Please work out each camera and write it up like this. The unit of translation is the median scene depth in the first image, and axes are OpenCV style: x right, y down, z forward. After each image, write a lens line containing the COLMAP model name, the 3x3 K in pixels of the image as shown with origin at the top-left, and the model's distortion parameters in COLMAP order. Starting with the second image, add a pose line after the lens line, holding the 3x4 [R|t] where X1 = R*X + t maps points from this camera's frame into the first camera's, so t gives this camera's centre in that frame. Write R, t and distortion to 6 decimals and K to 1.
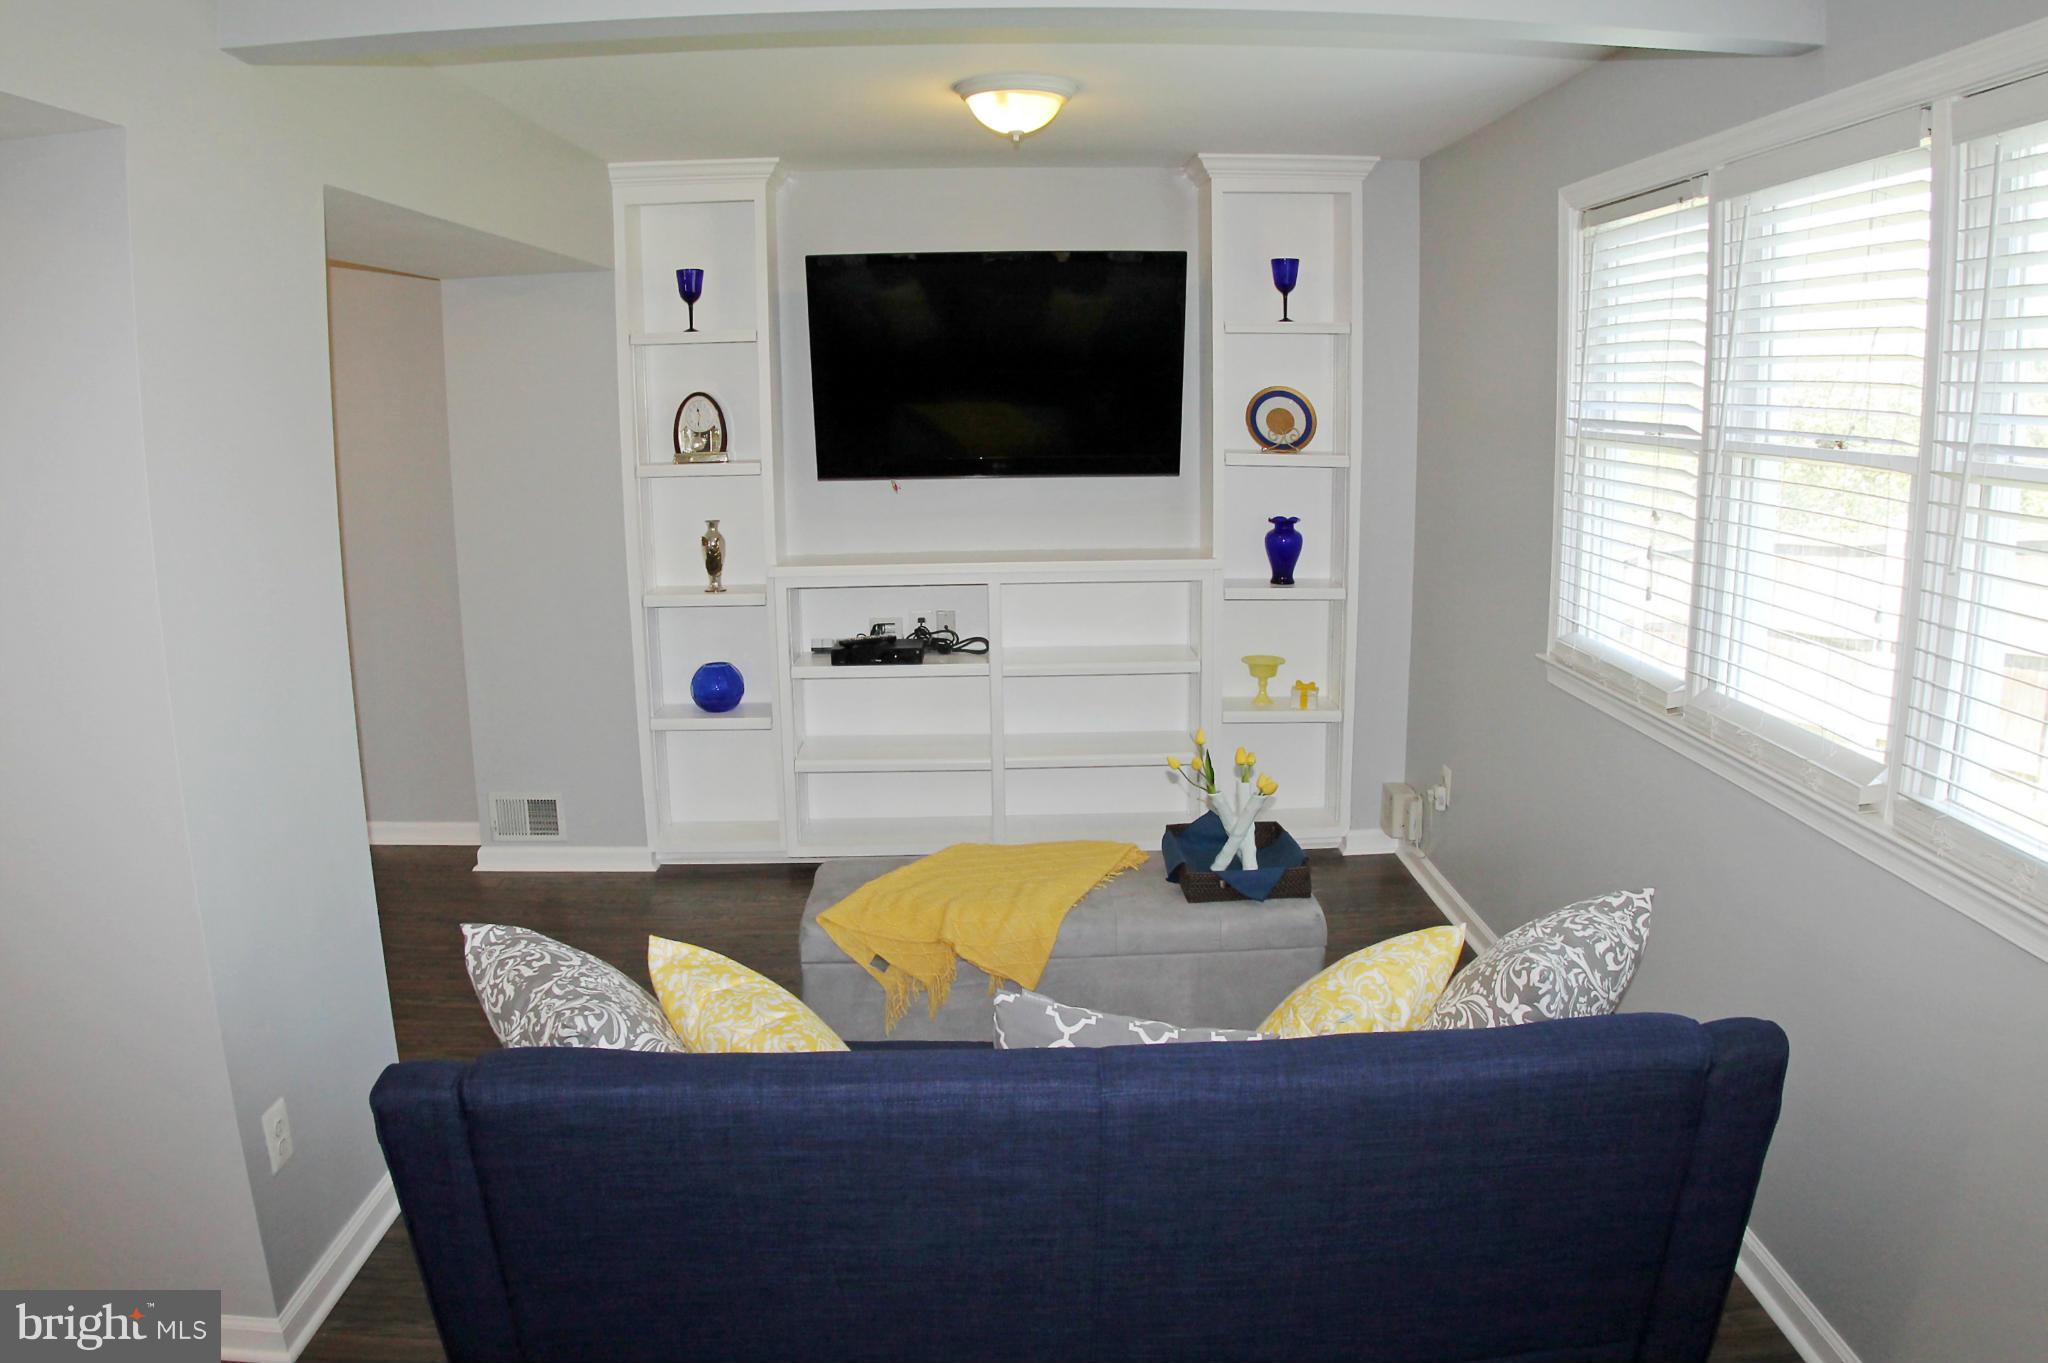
lens RADIAL K [[1417.6, 0, 1017.6], [0, 1417.6, 680.0], [0, 0, 1]] dist [-0.226125, 0.079698]
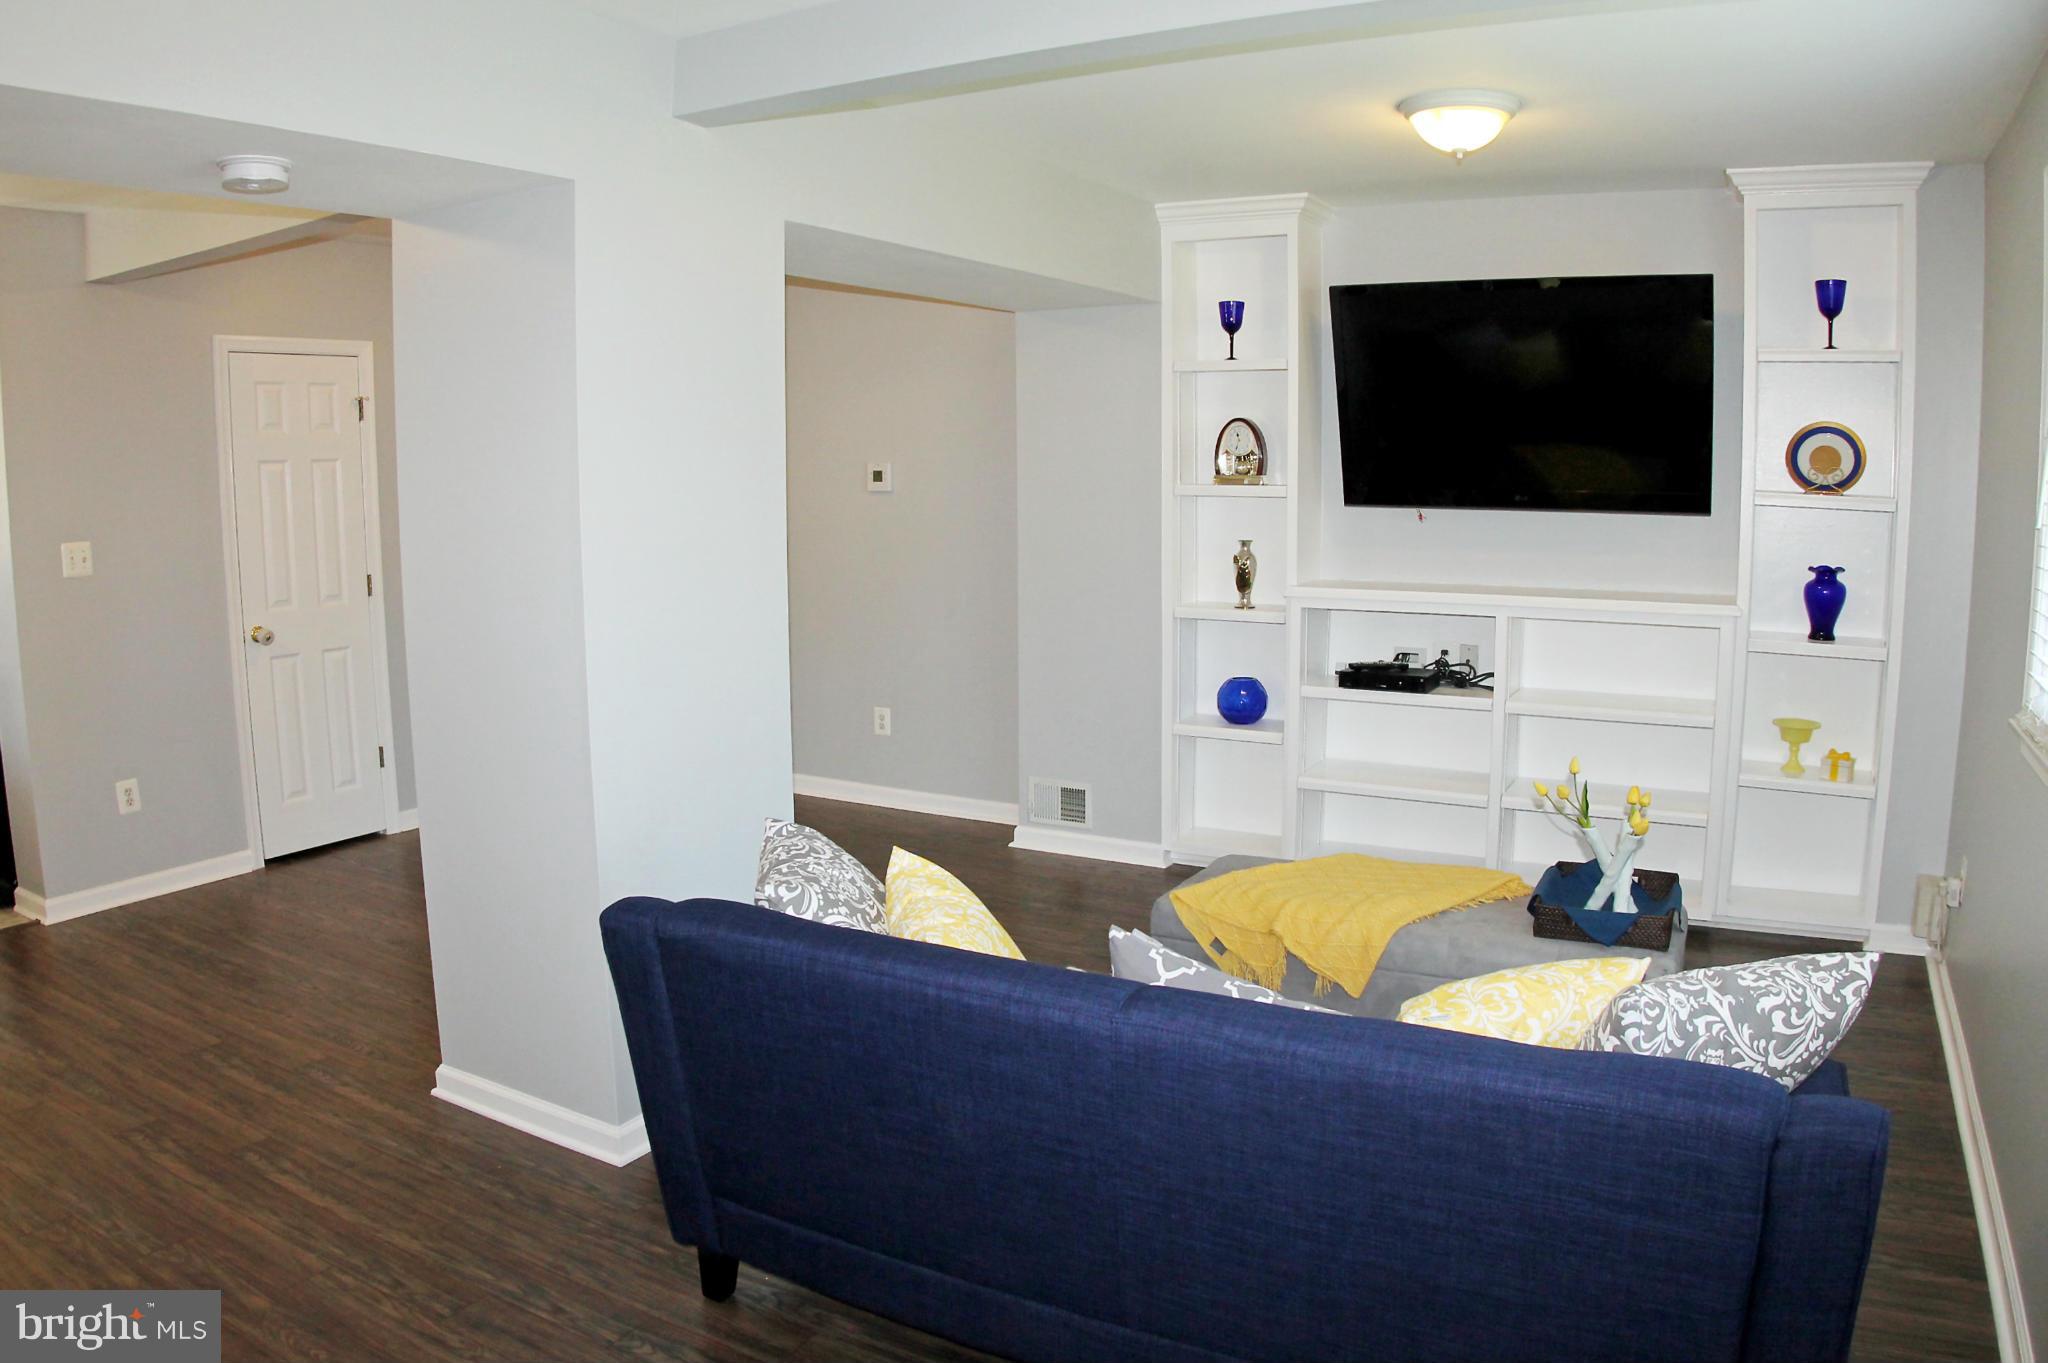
lens RADIAL K [[1417.6, 0, 1017.6], [0, 1417.6, 680.0], [0, 0, 1]] dist [-0.226125, 0.079698]
pose [[0.855653, 0.081272, -0.511128, 0.195224], [-0.103791, 0.994476, -0.015624, 0.025913], [0.507035, 0.066419, 0.859362, 0.015853]]
